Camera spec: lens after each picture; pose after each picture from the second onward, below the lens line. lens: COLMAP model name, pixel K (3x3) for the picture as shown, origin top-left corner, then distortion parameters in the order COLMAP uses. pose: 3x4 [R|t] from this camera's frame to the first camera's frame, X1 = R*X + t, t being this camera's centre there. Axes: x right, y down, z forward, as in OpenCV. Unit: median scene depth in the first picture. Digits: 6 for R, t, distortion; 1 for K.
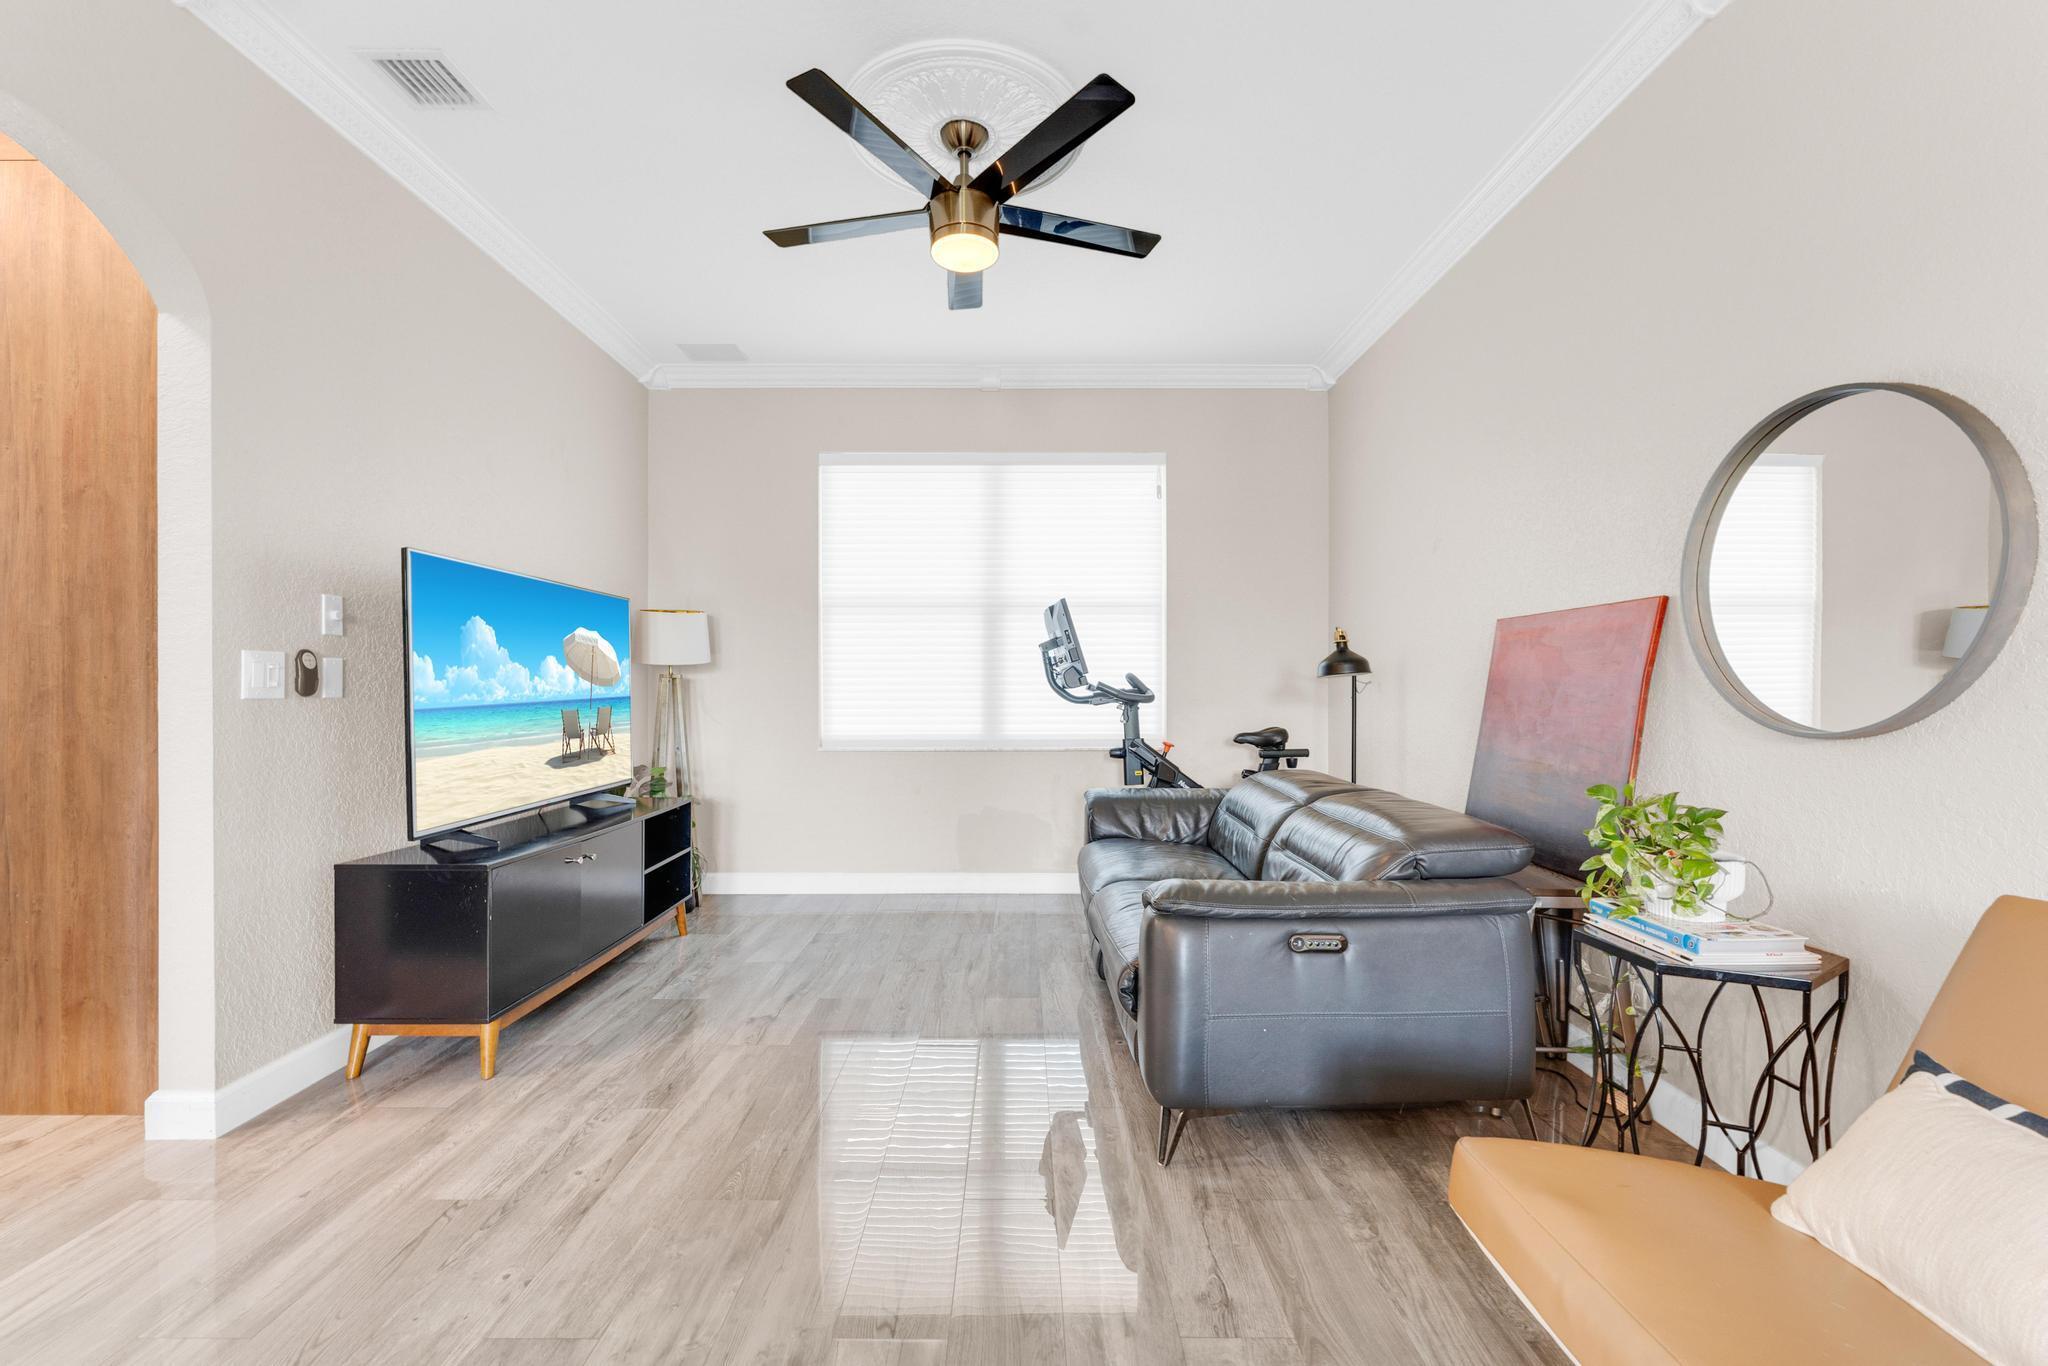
lens RADIAL K [[852.9, 0, 1041.9], [0, 852.9, 682.5], [0, 0, 1]] dist [-0.006650, 0.001327]
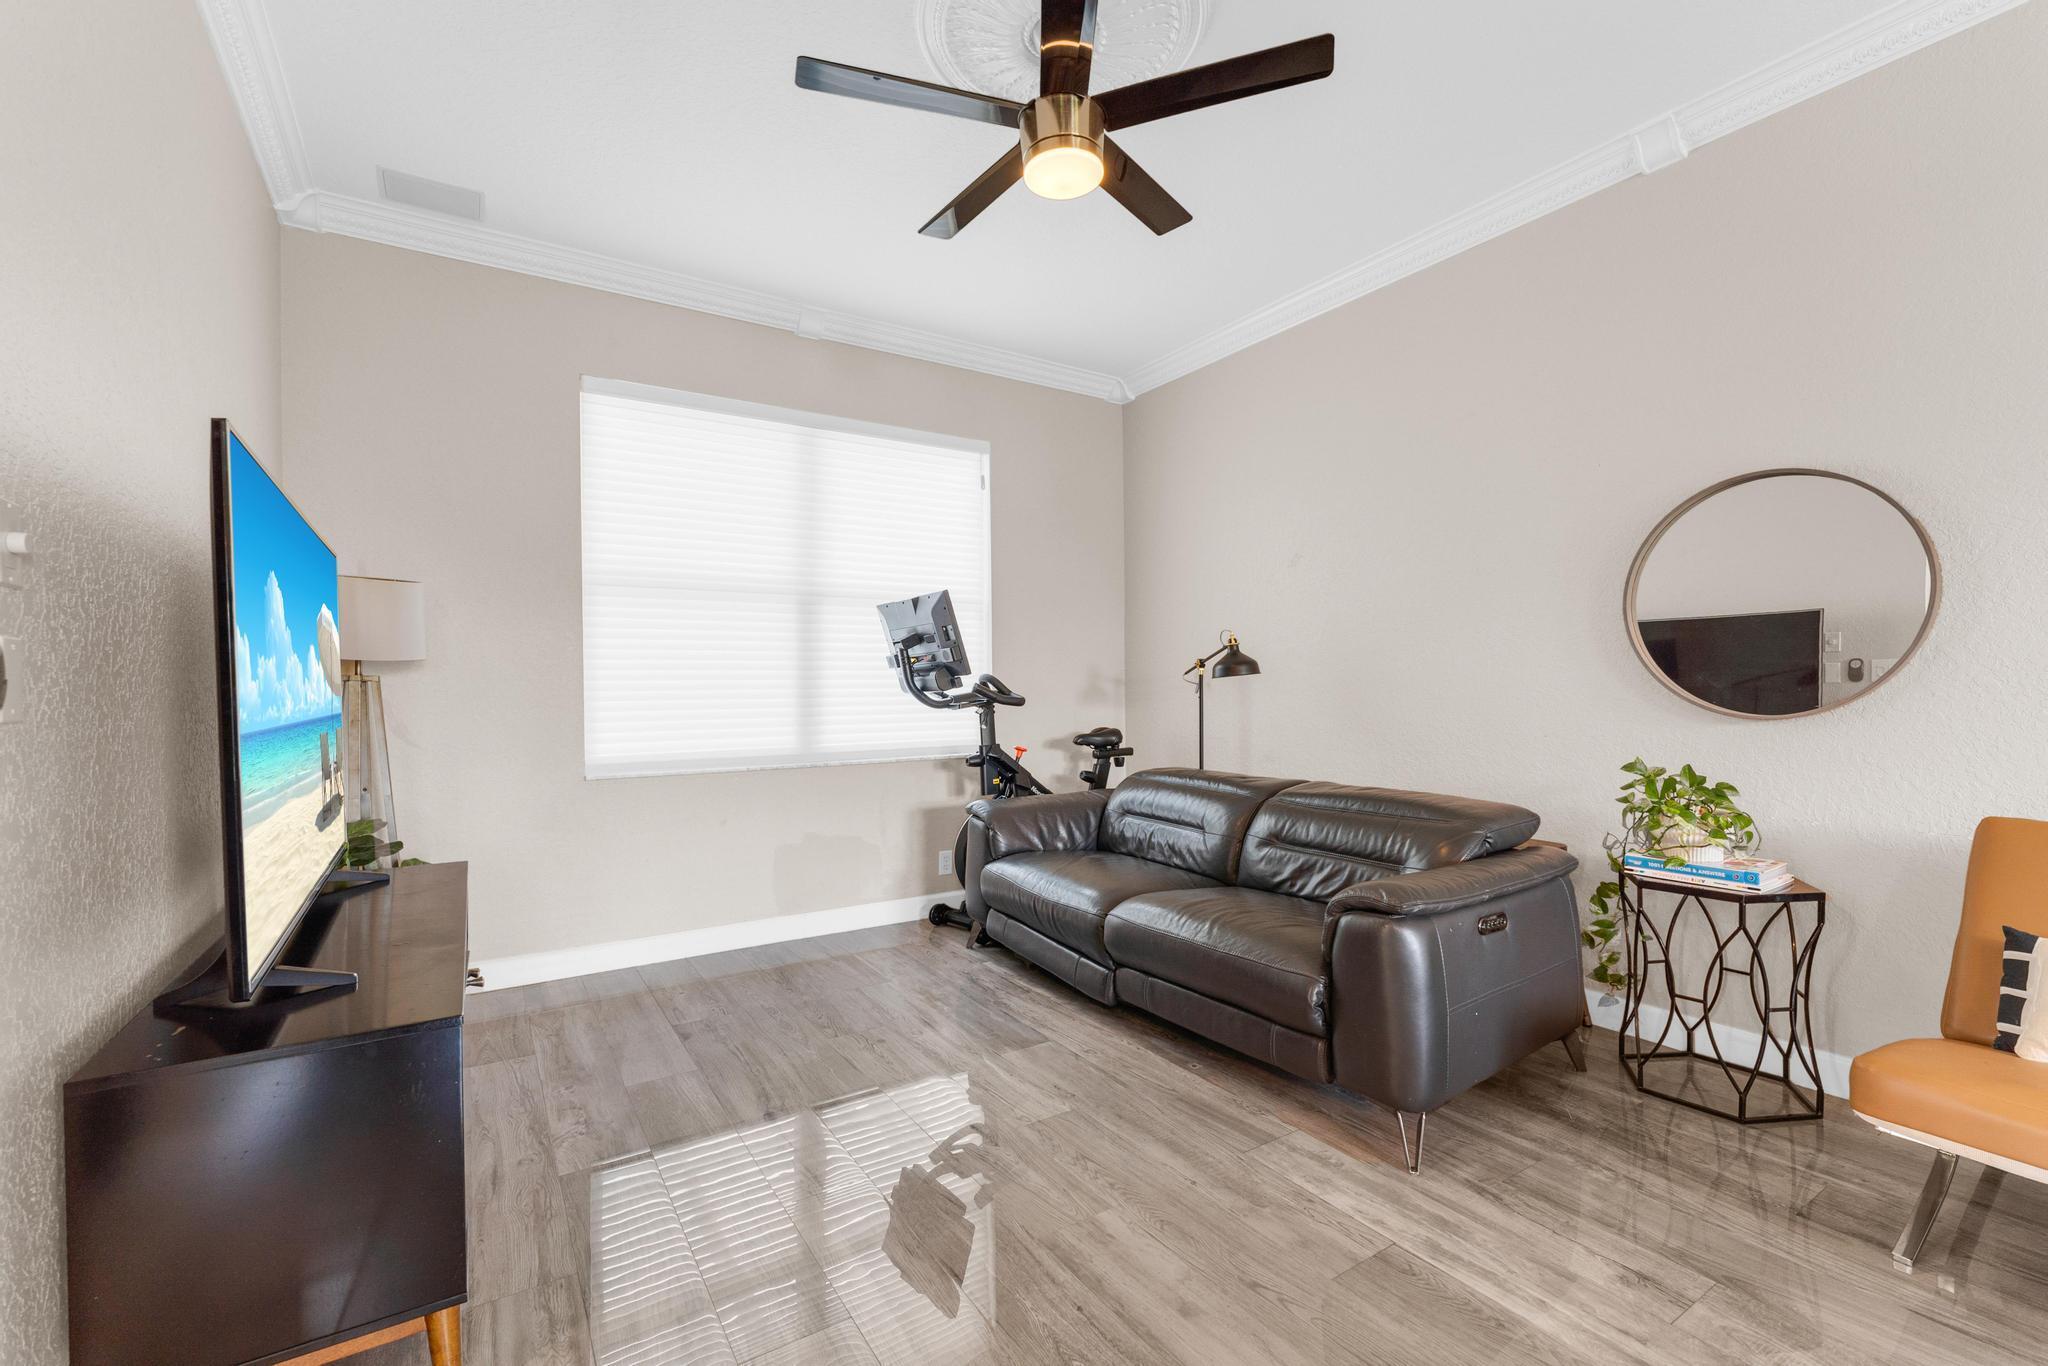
lens RADIAL K [[852.9, 0, 1005.0], [0, 852.9, 690.3], [0, 0, 1]] dist [-0.006650, 0.001327]
pose [[0.849595, -0.009341, 0.527353, -0.370243], [0.006229, 0.999951, 0.007676, -0.000651], [-0.527398, -0.003236, 0.849612, 0.198820]]
